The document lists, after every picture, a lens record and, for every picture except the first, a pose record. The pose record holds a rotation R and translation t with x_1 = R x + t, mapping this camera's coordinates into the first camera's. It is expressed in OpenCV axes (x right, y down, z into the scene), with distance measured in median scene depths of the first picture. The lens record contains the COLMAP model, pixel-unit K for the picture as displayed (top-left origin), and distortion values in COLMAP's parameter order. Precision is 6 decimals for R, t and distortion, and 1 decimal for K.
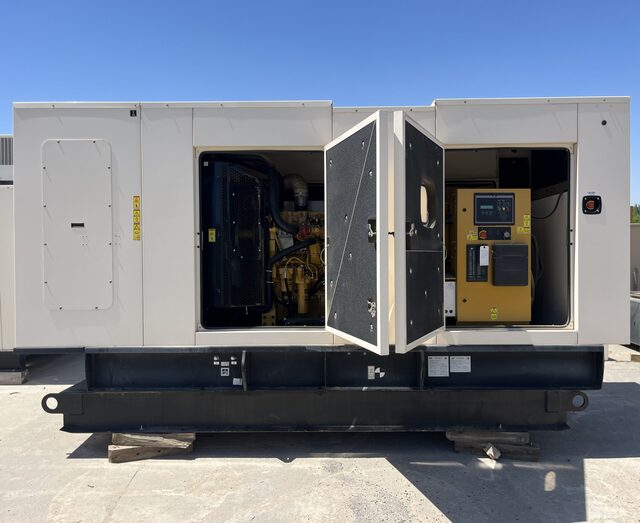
lens RADIAL K [[550.9, 0, 320.5], [0, 550.9, 260.4], [0, 0, 1]] dist [-0.000081, -0.006660]
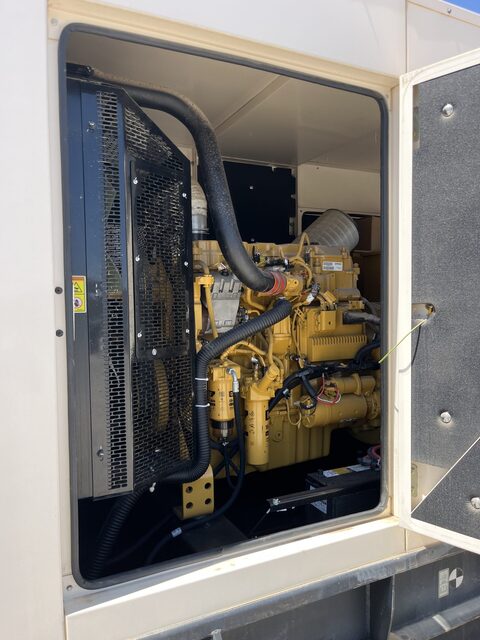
lens RADIAL K [[489.5, 0, 238.4], [0, 489.5, 320.1], [0, 0, 1]] dist [-0.013472, -0.010357]
pose [[0.887631, -0.018901, 0.460167, -0.255367], [0.006246, 0.999560, 0.029008, -0.039316], [-0.460513, -0.022874, 0.887358, 0.702327]]
